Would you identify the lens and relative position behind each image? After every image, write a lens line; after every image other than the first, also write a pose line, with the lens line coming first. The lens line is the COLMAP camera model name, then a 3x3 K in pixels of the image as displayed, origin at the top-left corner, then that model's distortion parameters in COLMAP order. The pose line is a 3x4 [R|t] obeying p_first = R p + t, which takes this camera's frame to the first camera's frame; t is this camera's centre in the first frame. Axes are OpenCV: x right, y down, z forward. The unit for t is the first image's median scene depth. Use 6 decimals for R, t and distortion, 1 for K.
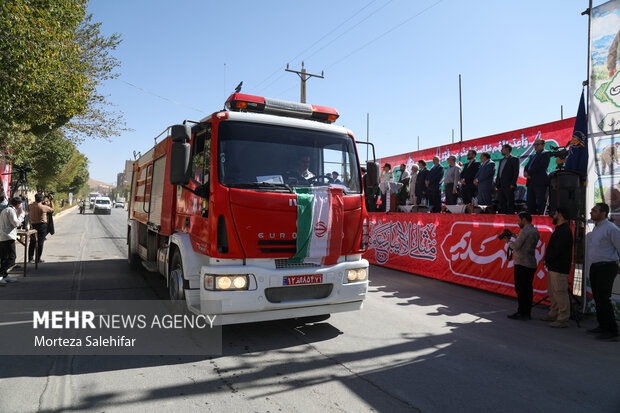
lens RADIAL K [[415.8, 0, 310.0], [0, 415.8, 206.5], [0, 0, 1]] dist [-0.125262, 0.073273]
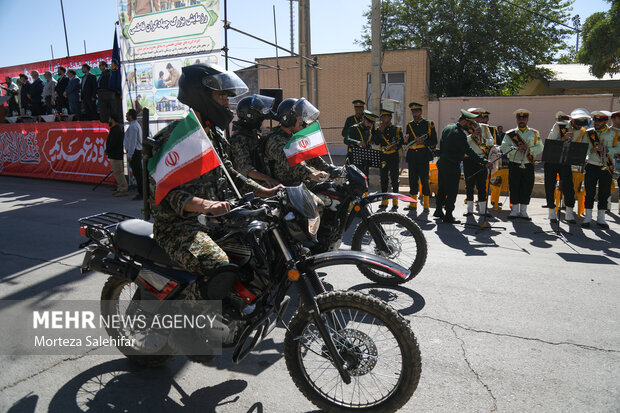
lens RADIAL K [[415.8, 0, 310.0], [0, 415.8, 206.5], [0, 0, 1]] dist [-0.125262, 0.073273]
pose [[0.747240, -0.163728, 0.644069, 0.113159], [0.017562, 0.973702, 0.227149, 0.005320], [-0.664322, -0.158424, 0.730464, -0.332336]]
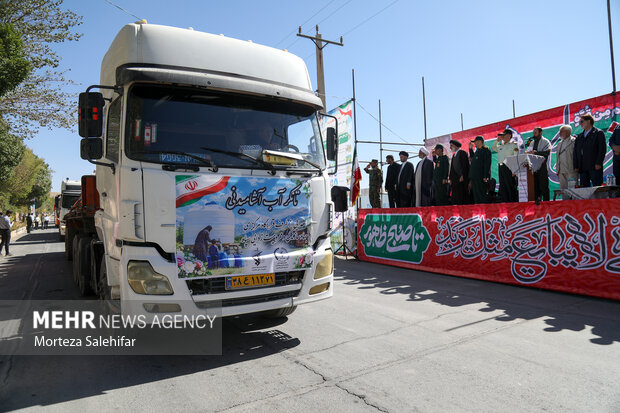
lens RADIAL K [[415.8, 0, 310.0], [0, 415.8, 206.5], [0, 0, 1]] dist [-0.125262, 0.073273]
pose [[0.996741, -0.049424, 0.063751, -0.210021], [0.049867, 0.998741, -0.005384, 0.008836], [-0.063404, 0.008545, 0.997951, 0.444985]]
